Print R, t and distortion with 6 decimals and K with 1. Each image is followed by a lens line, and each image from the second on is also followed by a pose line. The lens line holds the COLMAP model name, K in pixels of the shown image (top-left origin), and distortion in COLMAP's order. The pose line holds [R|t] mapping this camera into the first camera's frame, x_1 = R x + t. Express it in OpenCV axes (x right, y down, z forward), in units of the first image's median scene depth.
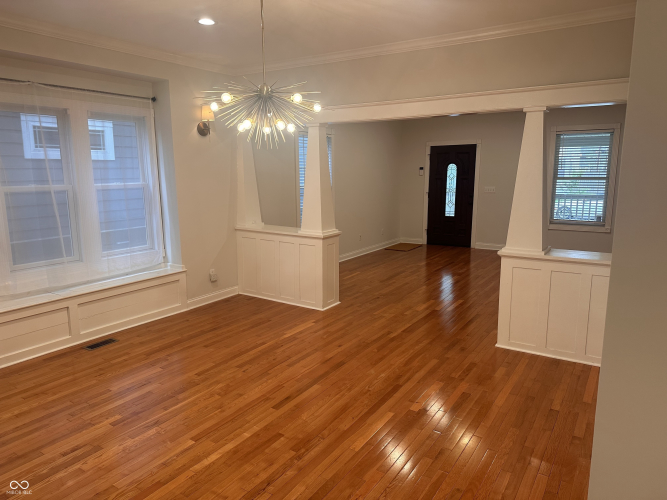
lens RADIAL K [[466.1, 0, 330.8], [0, 466.1, 246.3], [0, 0, 1]] dist [0.104069, -0.165756]
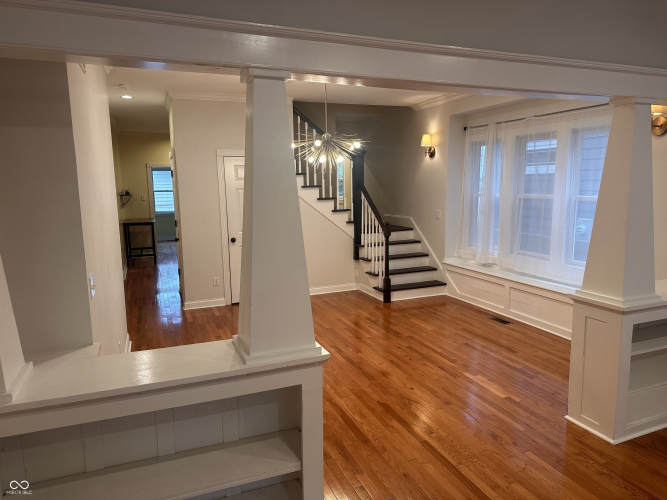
lens RADIAL K [[466.1, 0, 330.8], [0, 466.1, 246.3], [0, 0, 1]] dist [0.104069, -0.165756]
pose [[-0.584846, 0.116874, -0.802680, 0.810714], [-0.121400, 0.965807, 0.229081, -0.230809], [0.802008, 0.231422, -0.550660, 1.365324]]
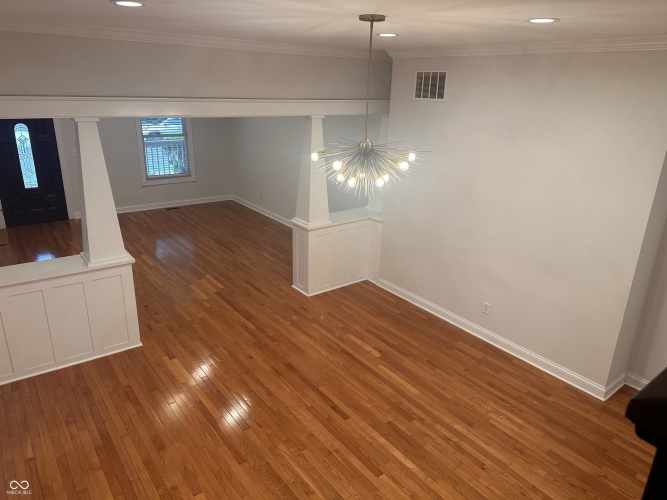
lens RADIAL K [[476.6, 0, 348.3], [0, 476.6, 225.7], [0, 0, 1]] dist [0.119274, -0.176448]
pose [[0.322843, -0.253730, 0.911808, -0.822846], [0.130319, 0.966136, 0.222706, -0.274957], [-0.937438, 0.046927, 0.344976, 0.461662]]
